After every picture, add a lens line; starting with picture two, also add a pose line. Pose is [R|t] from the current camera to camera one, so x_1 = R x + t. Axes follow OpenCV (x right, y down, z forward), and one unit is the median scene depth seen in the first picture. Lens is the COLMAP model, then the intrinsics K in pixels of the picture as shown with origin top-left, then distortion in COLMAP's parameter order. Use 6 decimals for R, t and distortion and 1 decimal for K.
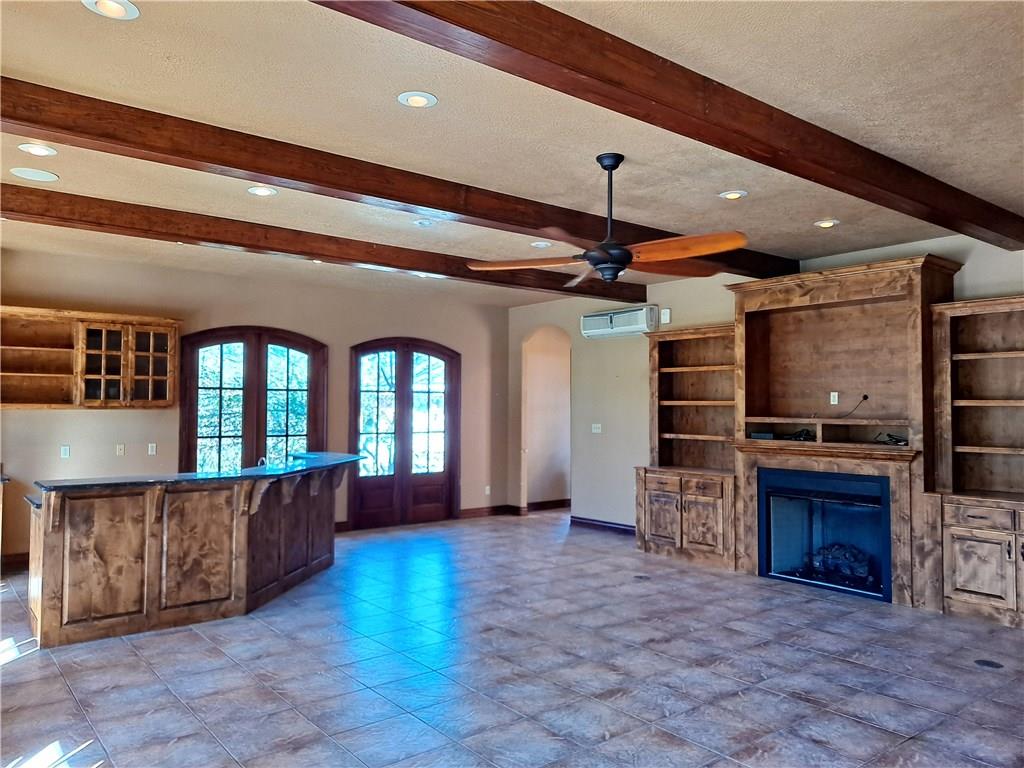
lens RADIAL K [[748.5, 0, 517.0], [0, 748.5, 381.1], [0, 0, 1]] dist [0.031580, -0.005014]
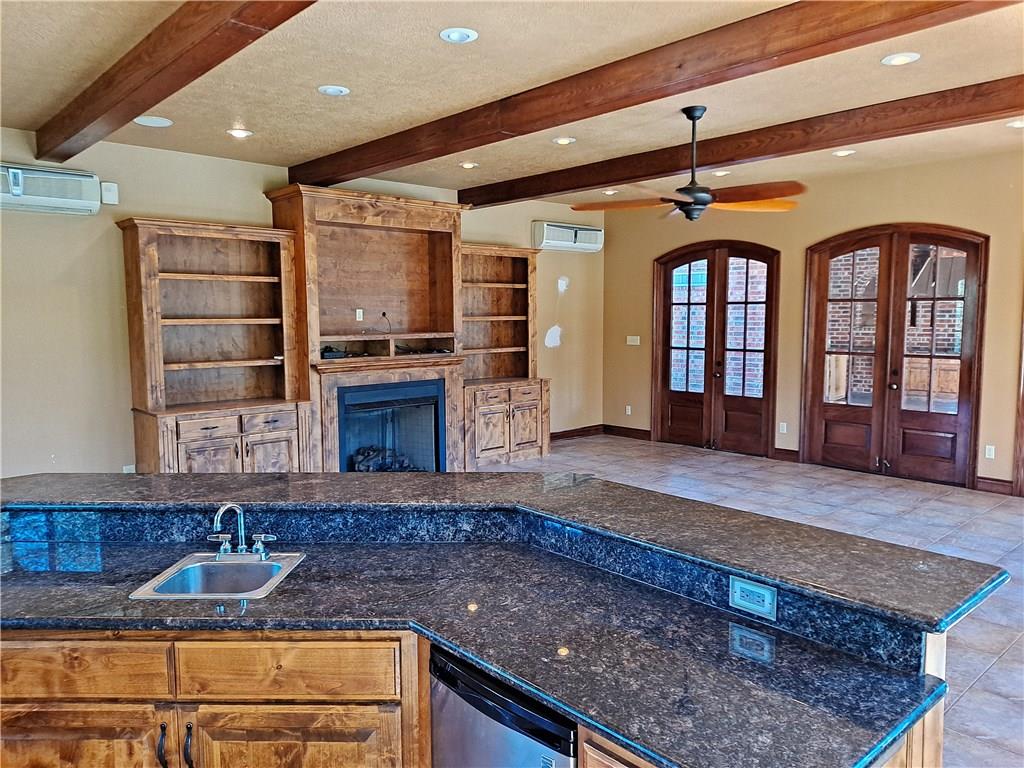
lens RADIAL K [[748.5, 0, 507.0], [0, 748.5, 383.2], [0, 0, 1]] dist [0.031580, -0.005014]
pose [[-0.072076, -0.090638, 0.993272, -0.678685], [-0.022874, 0.995751, 0.089204, 0.019845], [-0.997137, -0.016291, -0.073843, 0.894875]]
